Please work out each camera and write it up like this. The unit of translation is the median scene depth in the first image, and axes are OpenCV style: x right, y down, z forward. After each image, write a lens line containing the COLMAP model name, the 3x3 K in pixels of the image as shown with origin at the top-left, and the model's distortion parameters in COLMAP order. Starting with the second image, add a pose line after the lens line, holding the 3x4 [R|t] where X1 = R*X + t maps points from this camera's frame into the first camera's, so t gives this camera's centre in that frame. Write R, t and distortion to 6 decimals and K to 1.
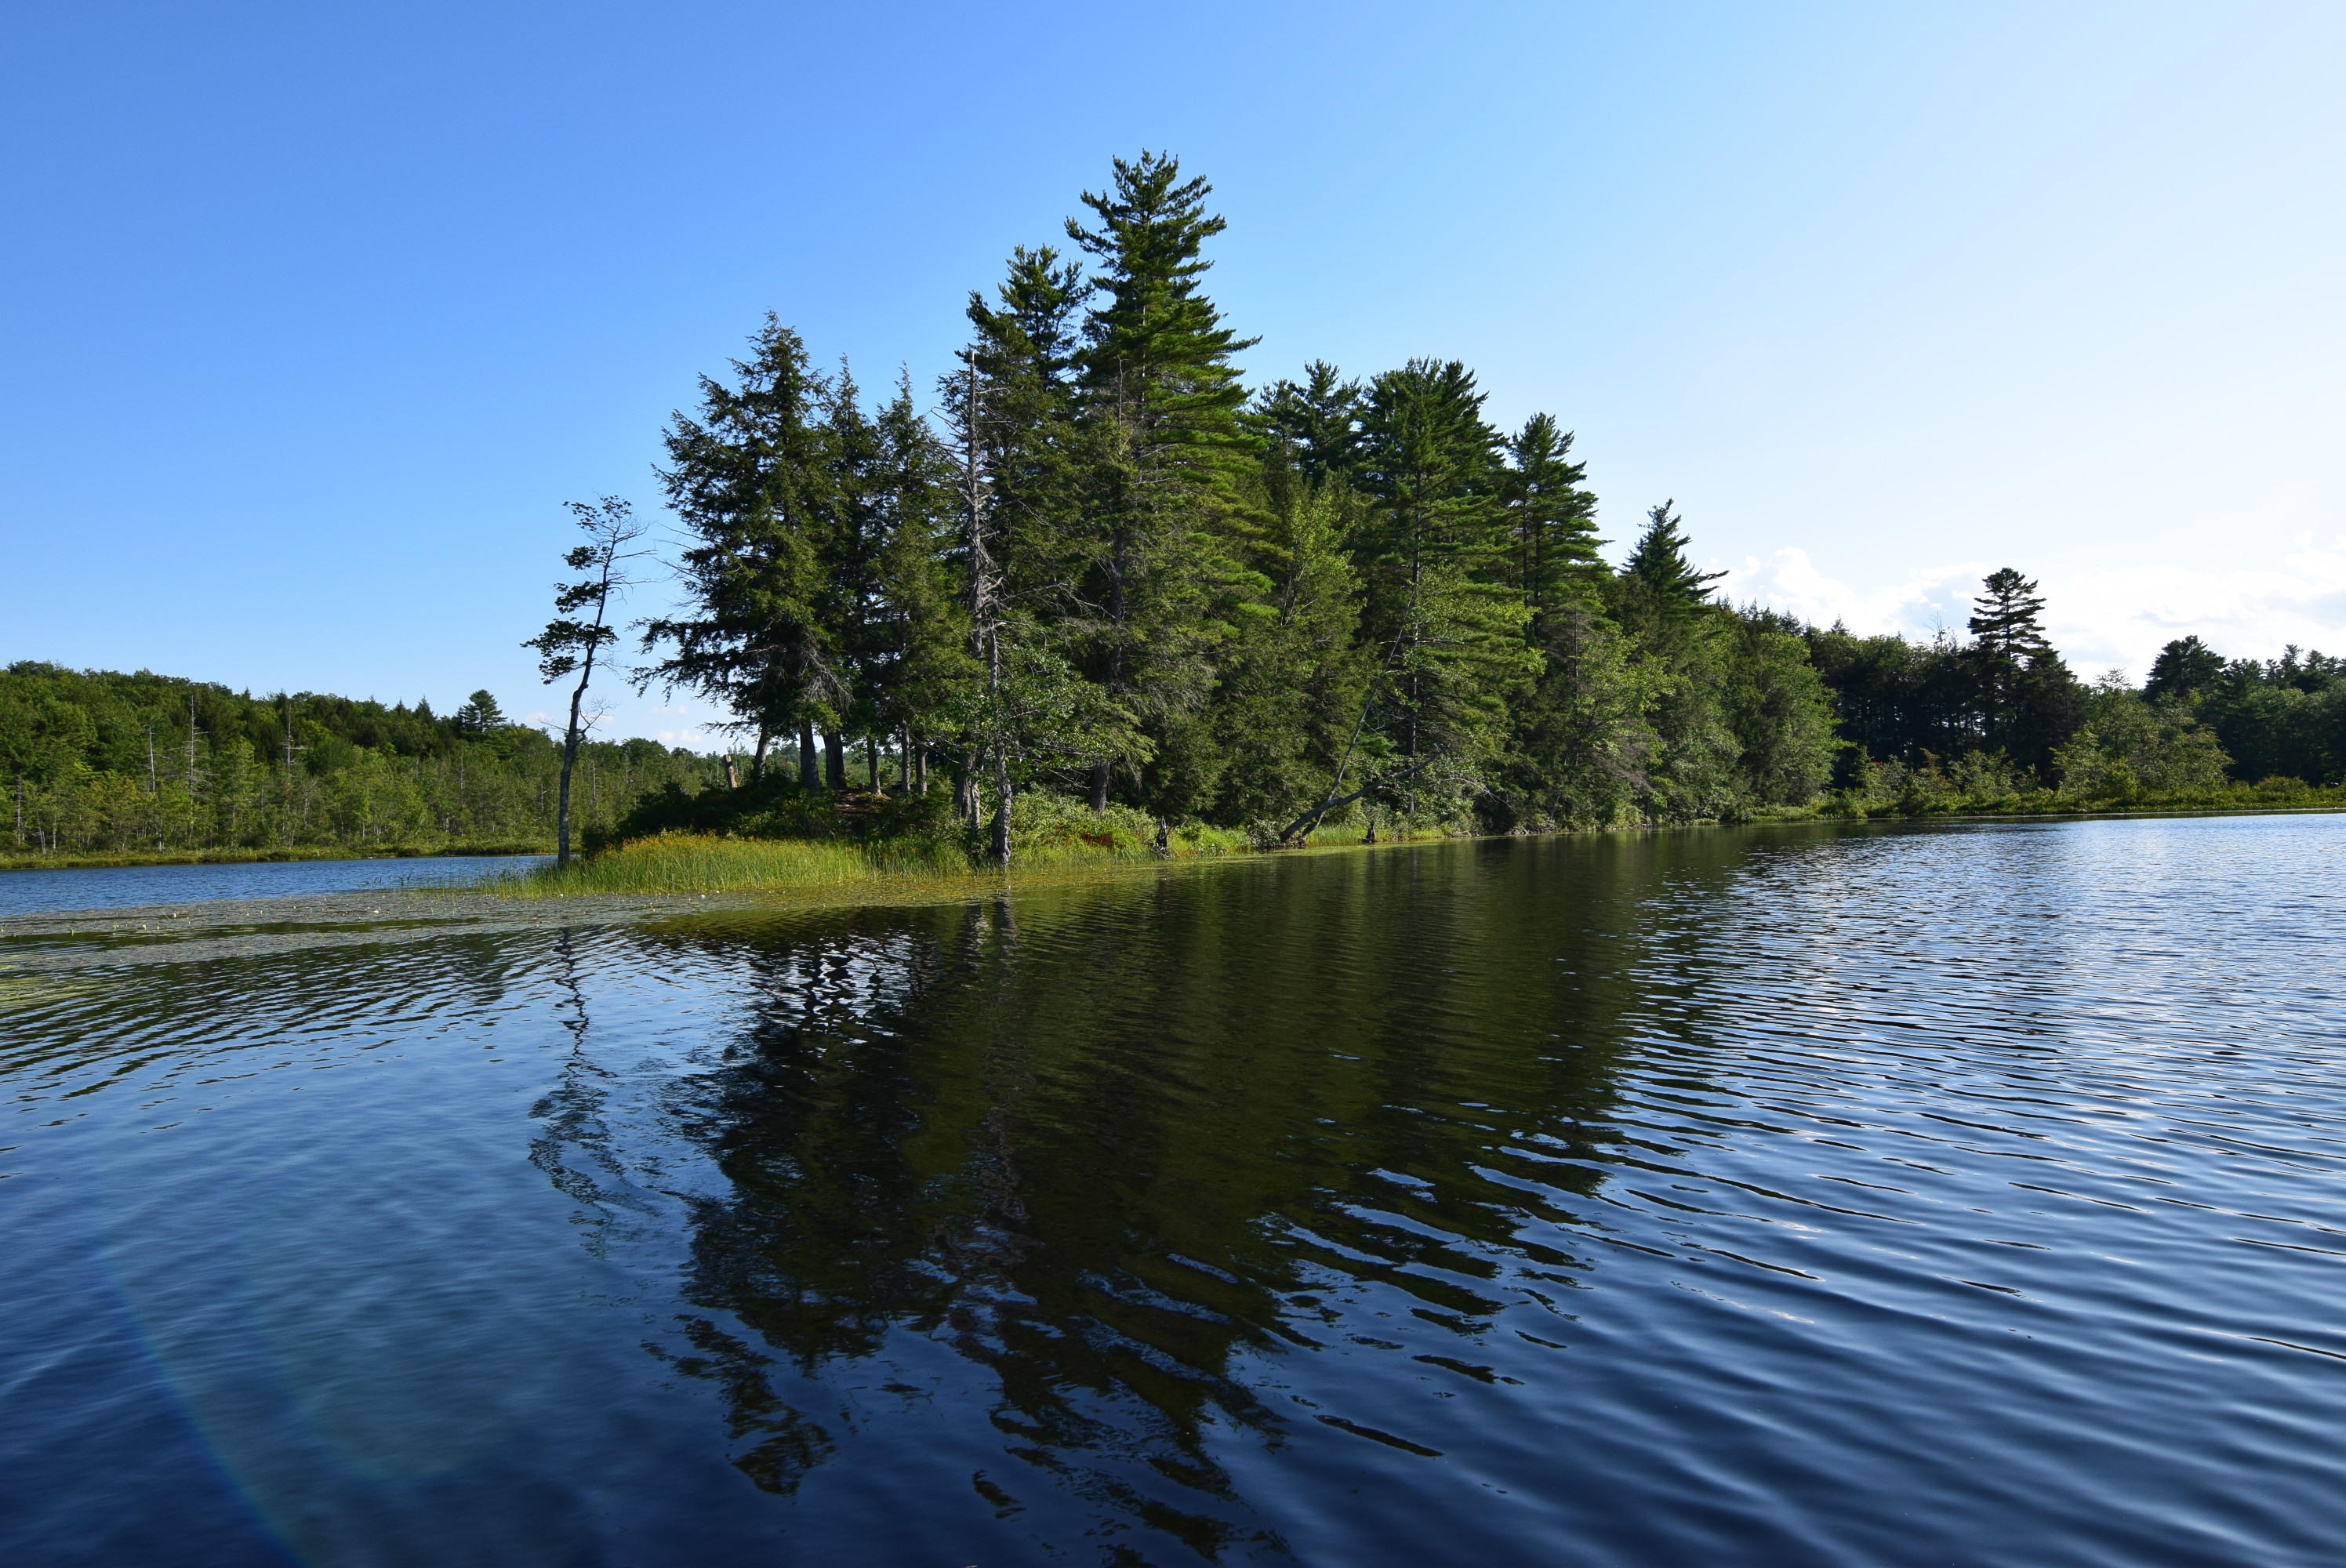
lens RADIAL K [[1623.2, 0, 1173.0], [0, 1623.2, 784.0], [0, 0, 1]] dist [0.006891, -0.021242]
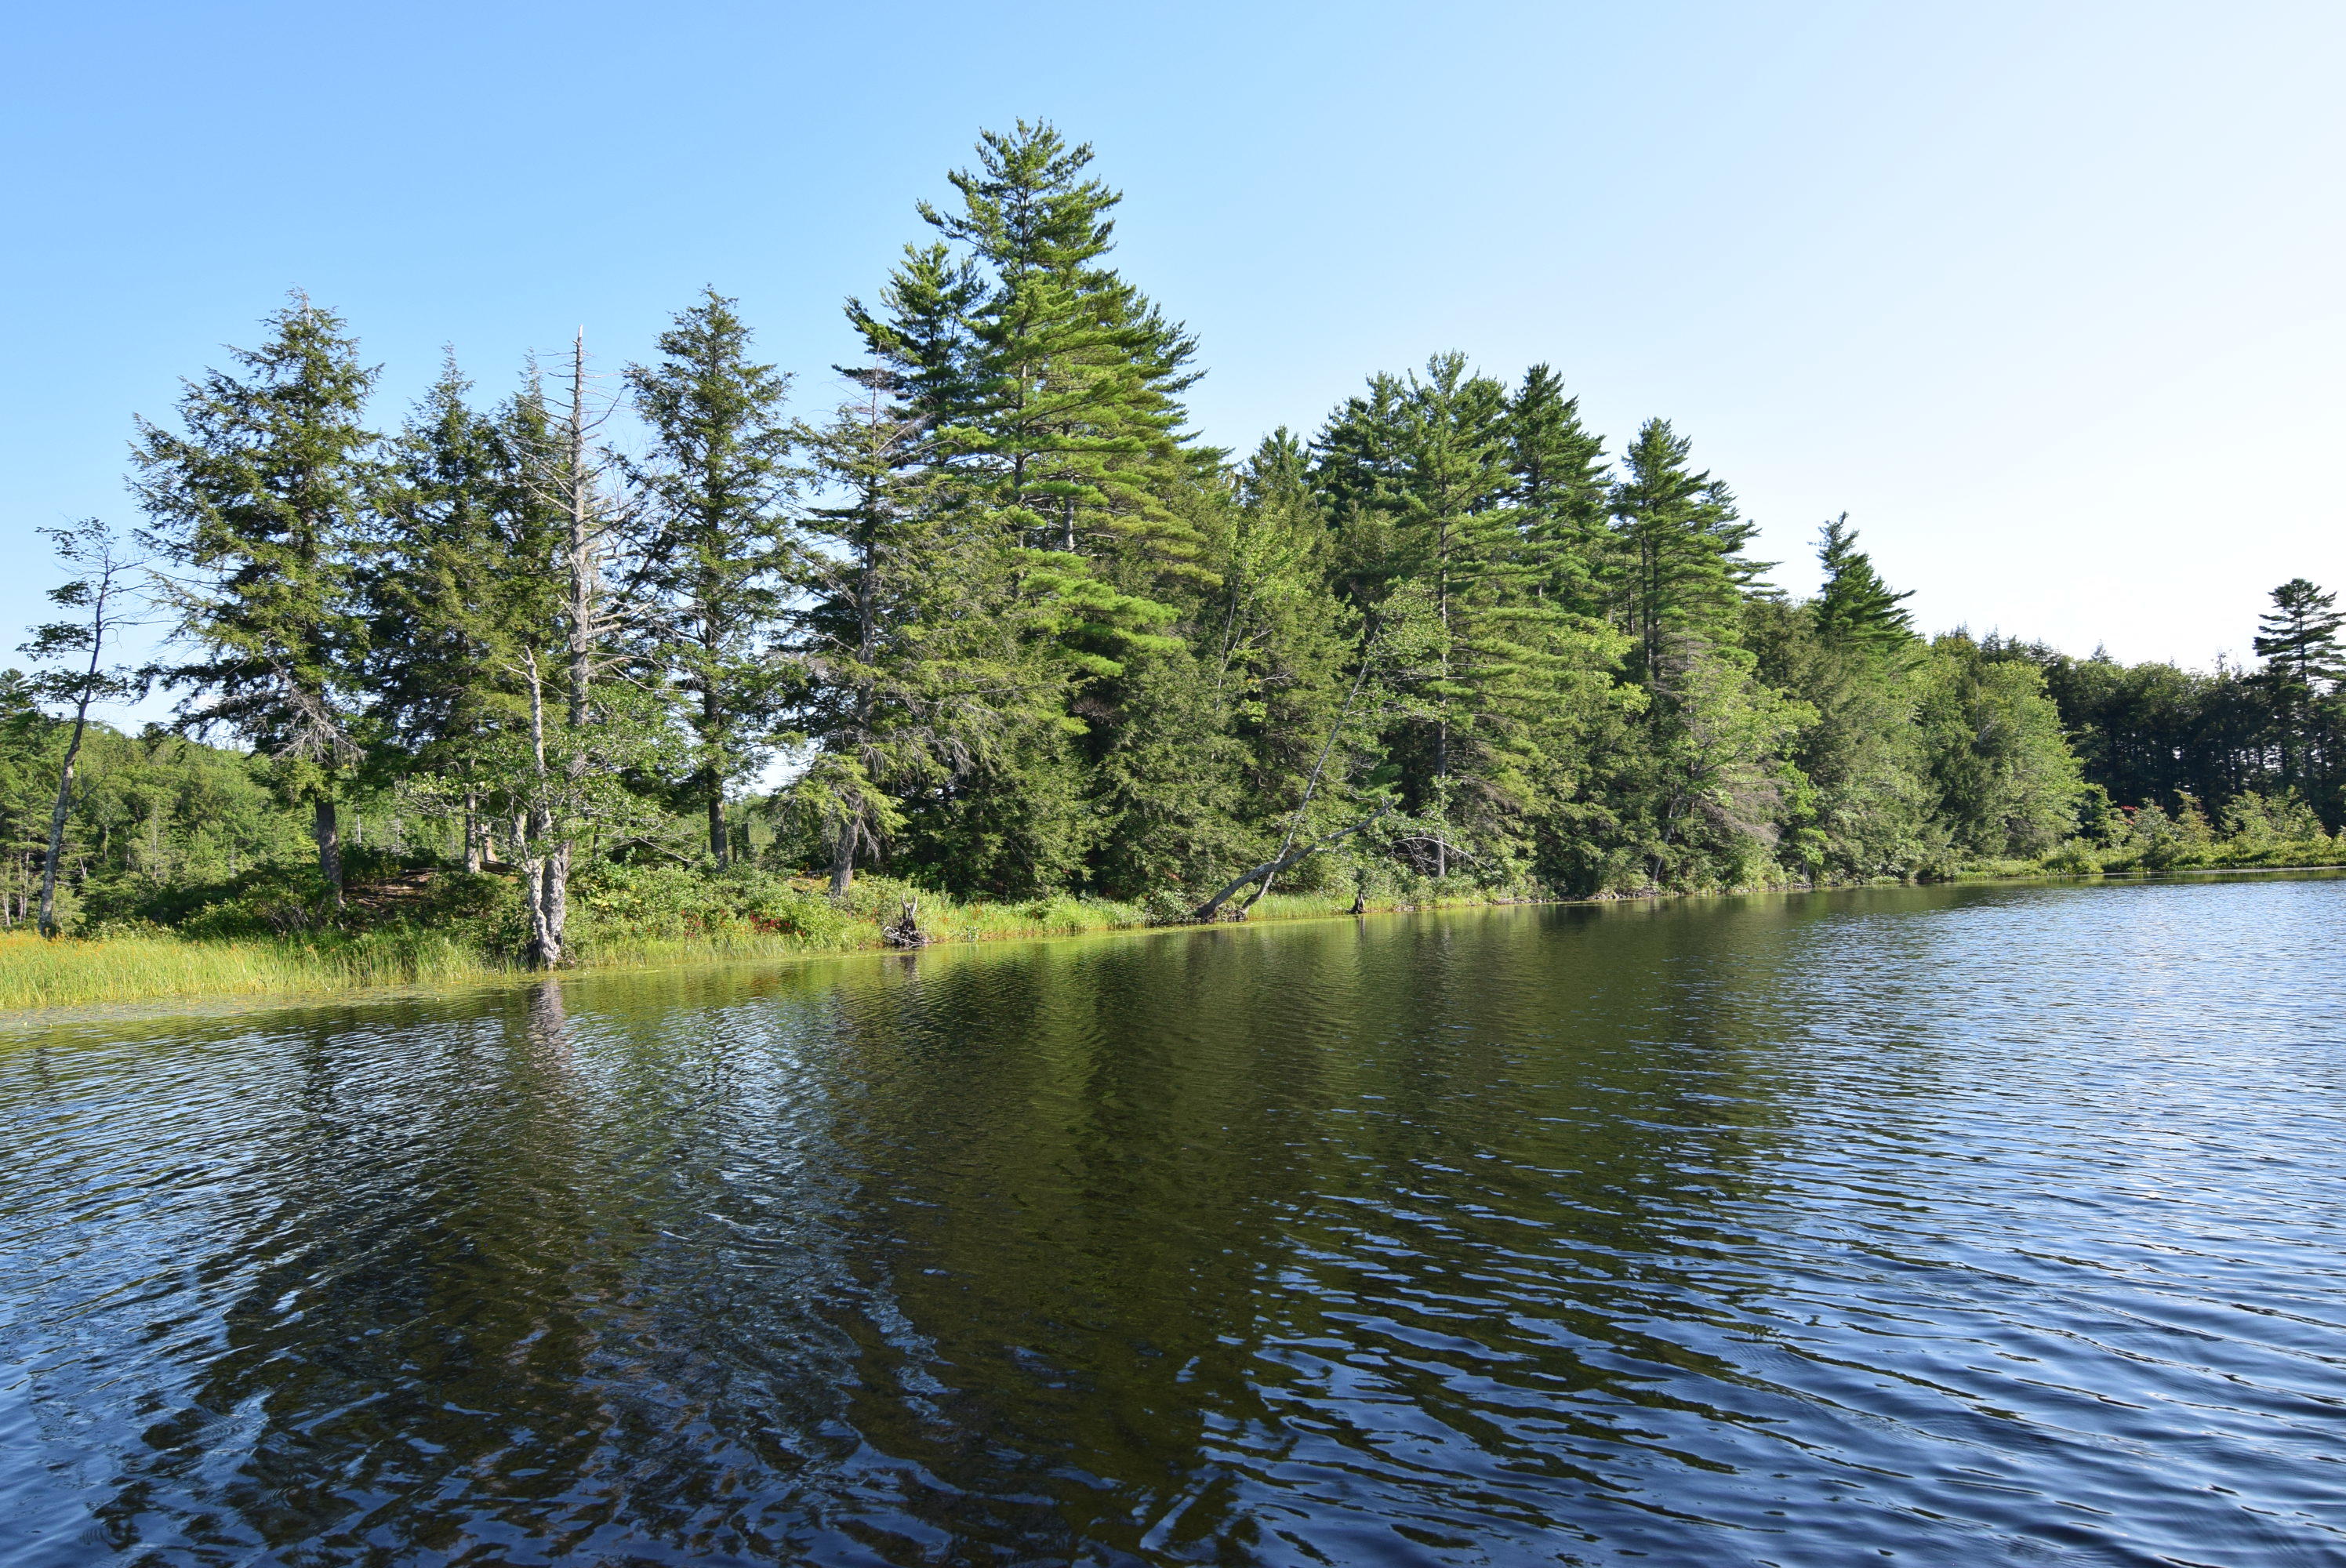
lens RADIAL K [[1645.9, 0, 1173.0], [0, 1645.9, 784.0], [0, 0, 1]] dist [0.004103, -0.001392]
pose [[0.987406, -0.019955, -0.156944, 0.101920], [0.014295, 0.999209, -0.037109, -0.000757], [0.157560, 0.034398, 0.986910, 0.082285]]
